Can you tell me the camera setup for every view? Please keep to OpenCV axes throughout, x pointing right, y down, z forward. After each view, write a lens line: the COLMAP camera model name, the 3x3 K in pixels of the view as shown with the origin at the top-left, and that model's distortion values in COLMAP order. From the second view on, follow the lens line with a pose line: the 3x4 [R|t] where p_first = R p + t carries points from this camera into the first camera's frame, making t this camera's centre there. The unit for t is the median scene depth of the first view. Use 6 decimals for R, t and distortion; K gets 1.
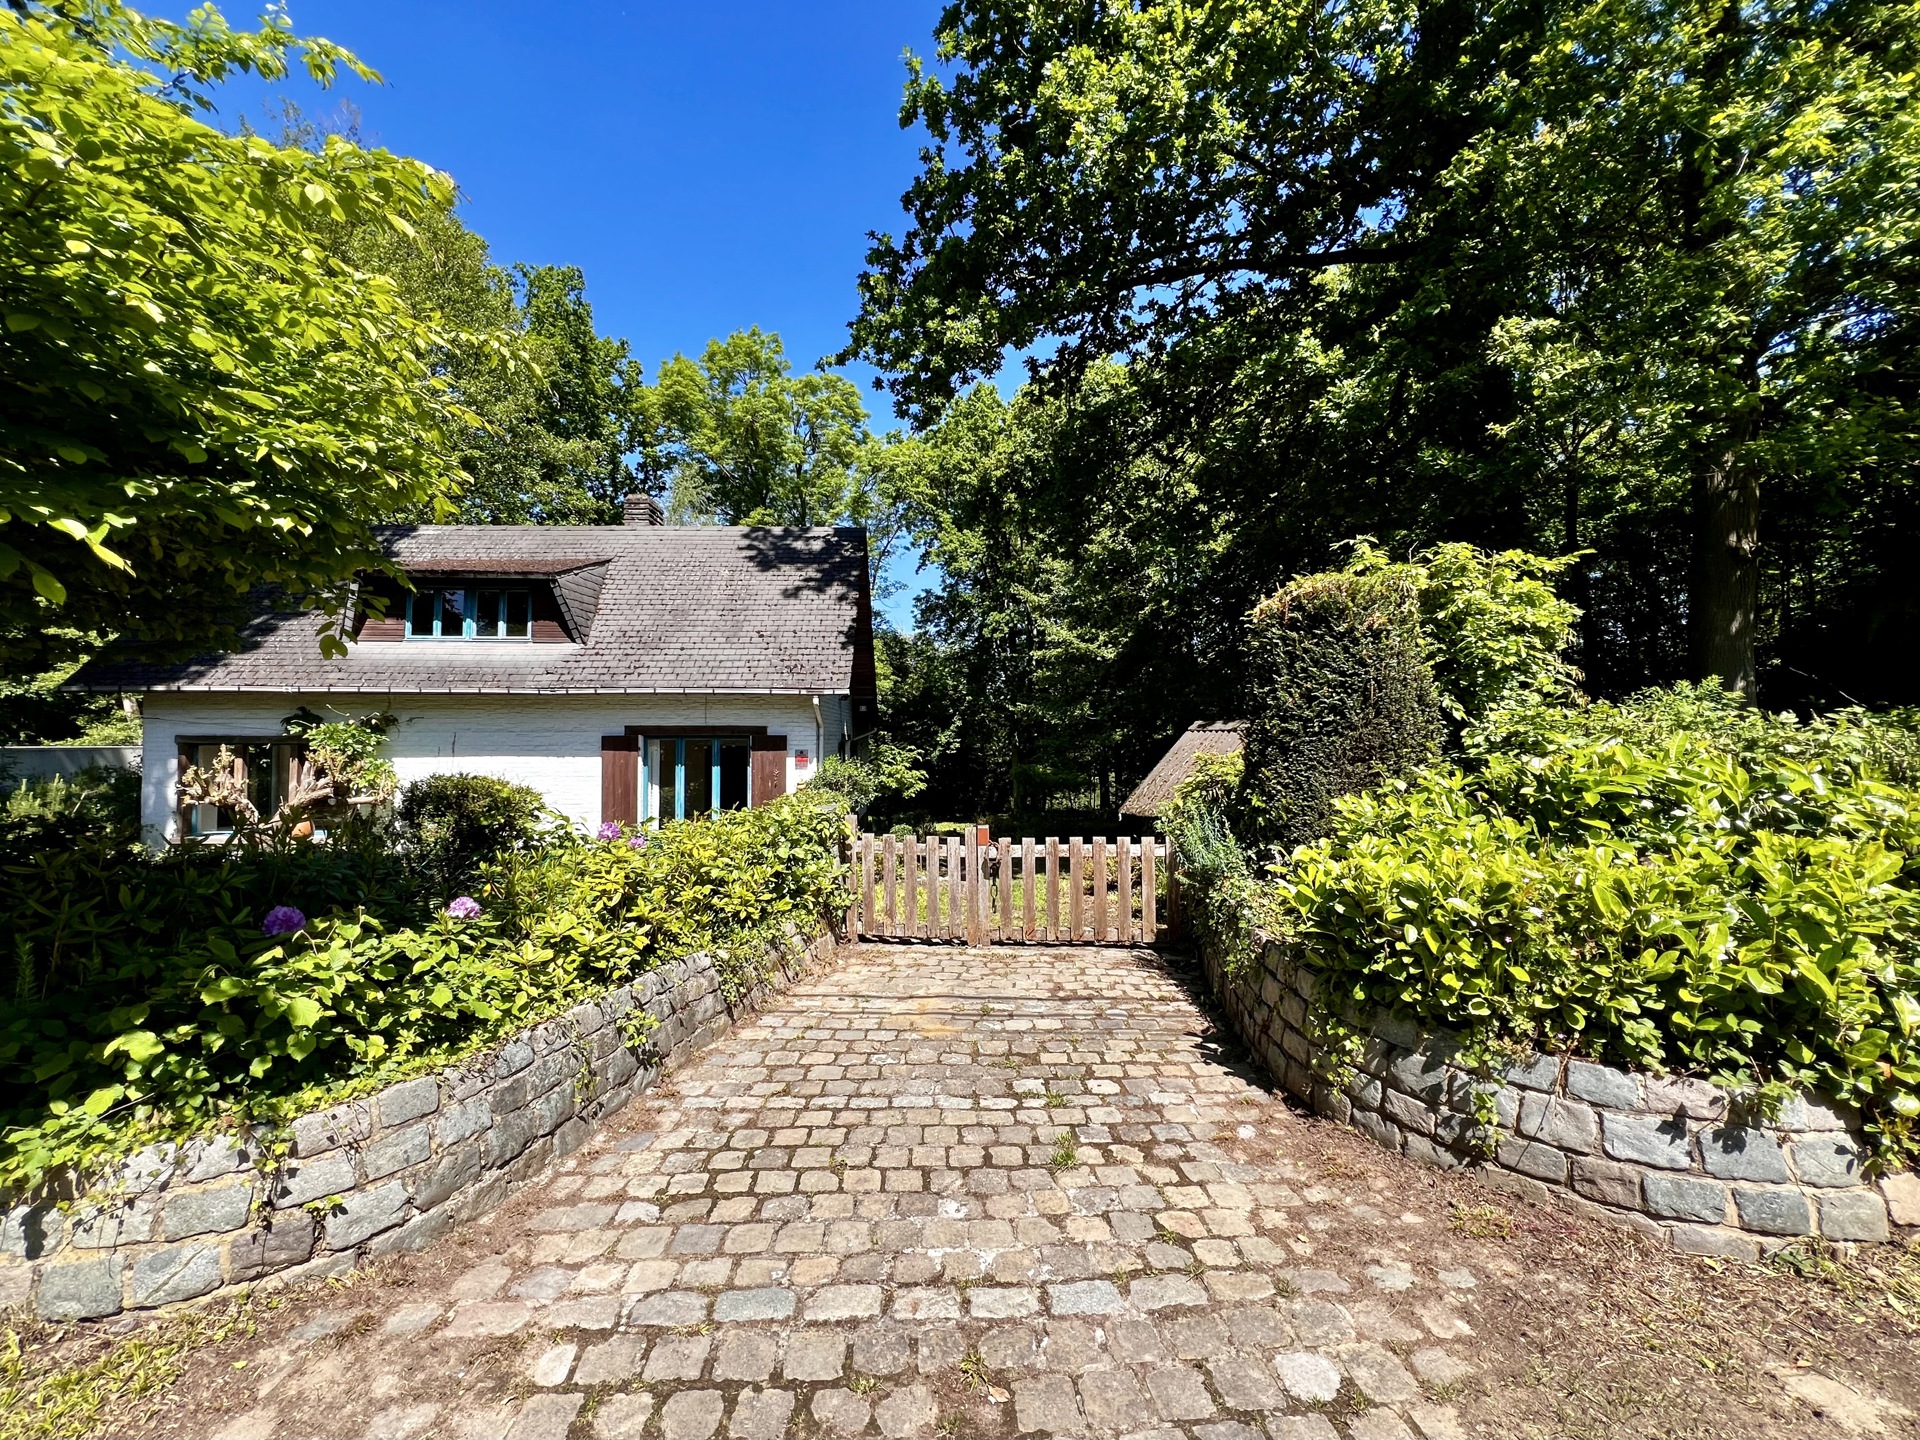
lens RADIAL K [[787.8, 0, 955.1], [0, 787.8, 729.9], [0, 0, 1]] dist [0.017196, 0.000029]
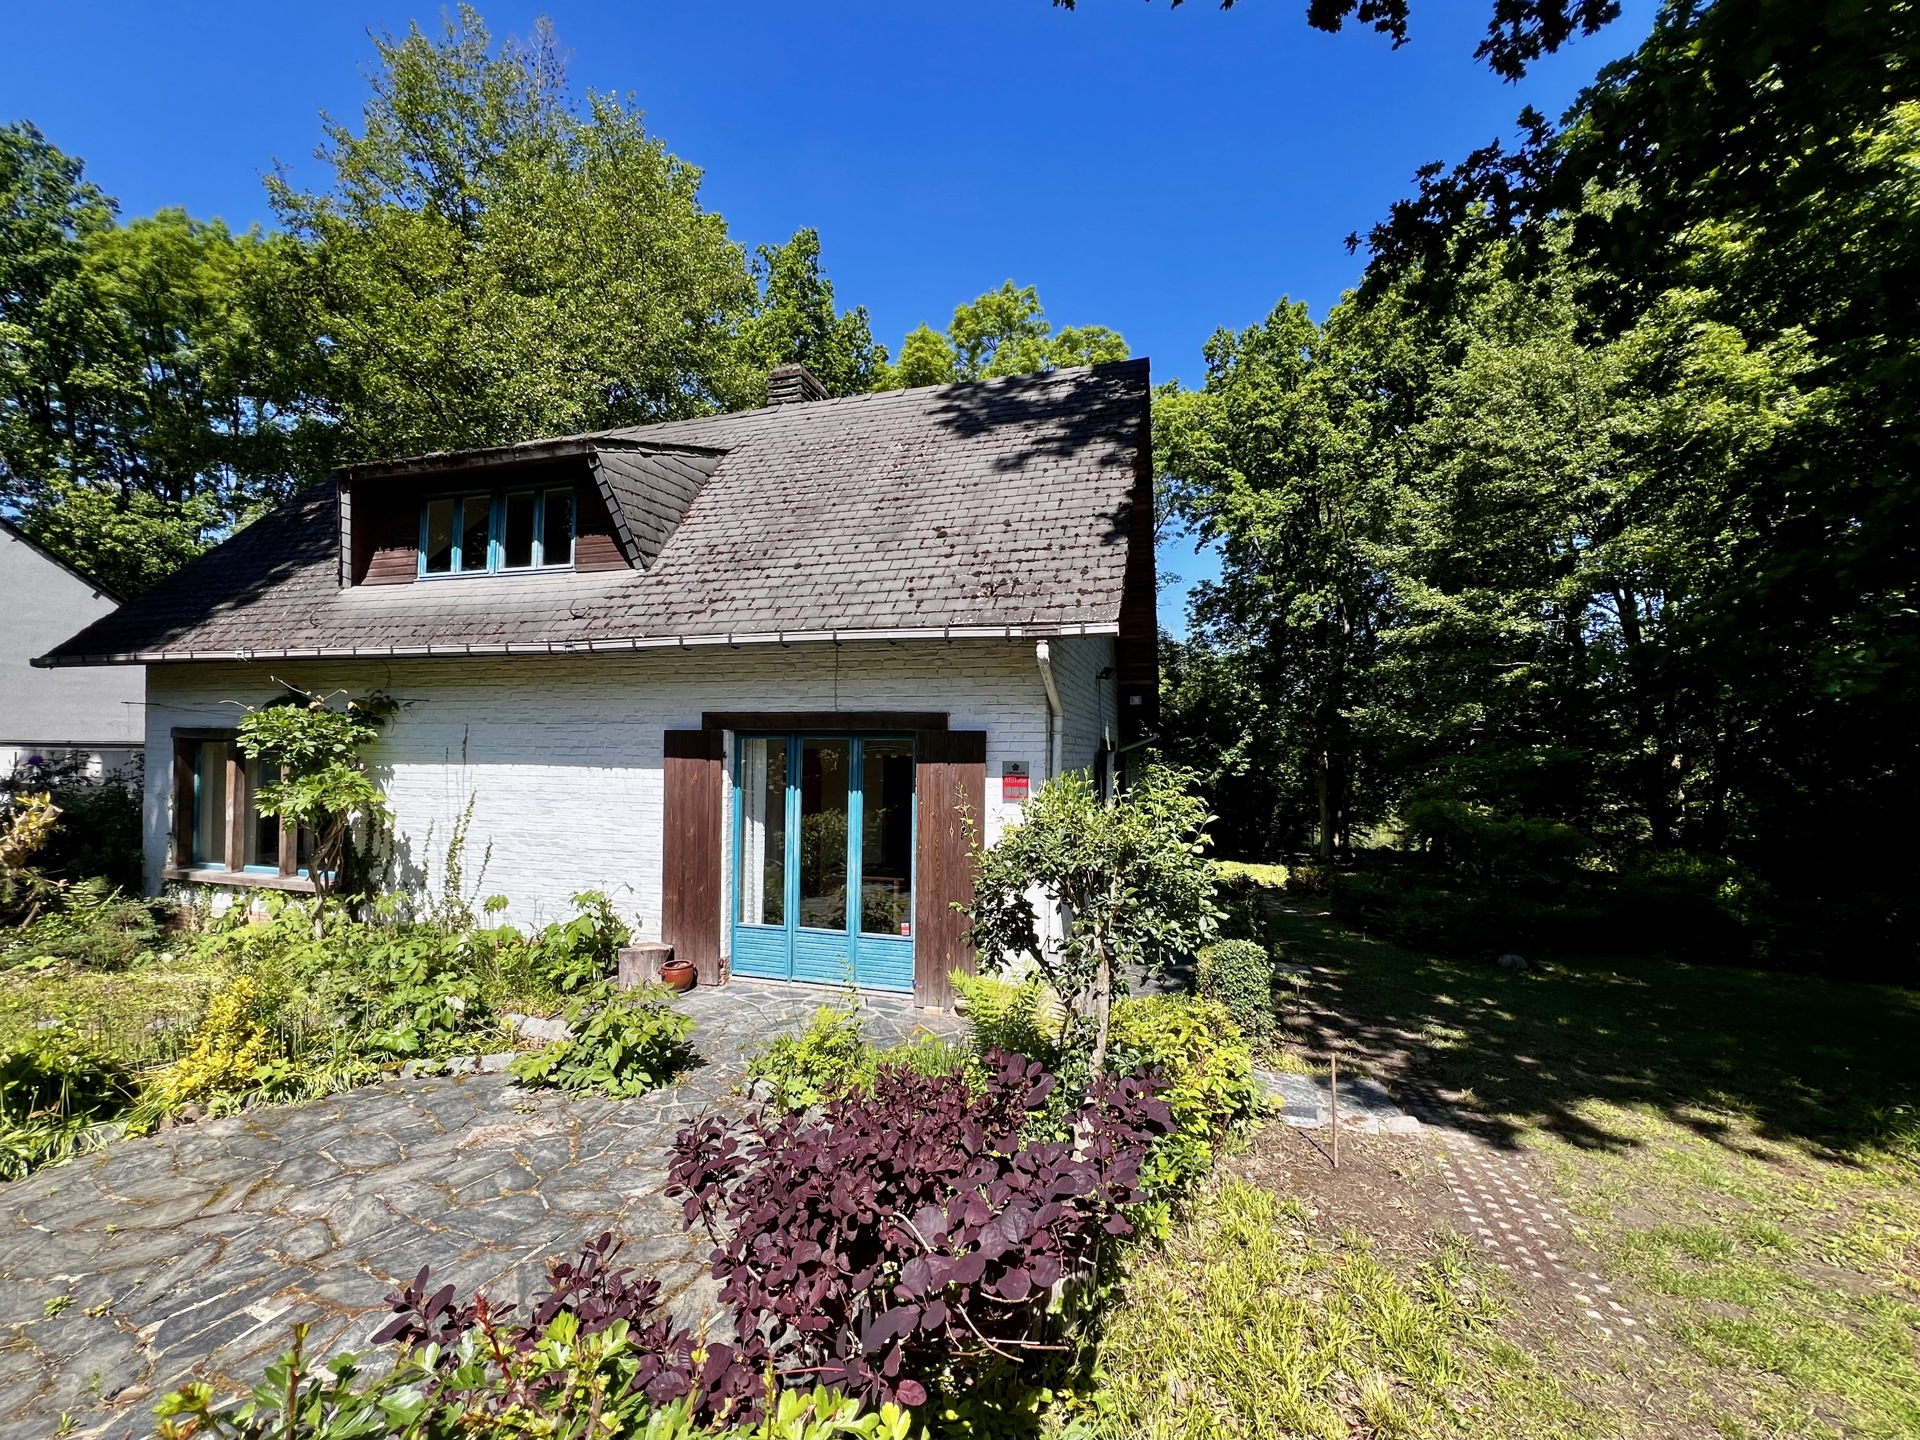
lens RADIAL K [[787.8, 0, 955.1], [0, 787.8, 729.9], [0, 0, 1]] dist [0.017196, 0.000029]
pose [[0.947299, 0.002272, -0.320344, -0.075952], [-0.010460, 0.999661, -0.023843, 0.017319], [0.320181, 0.025937, 0.947001, 0.526742]]
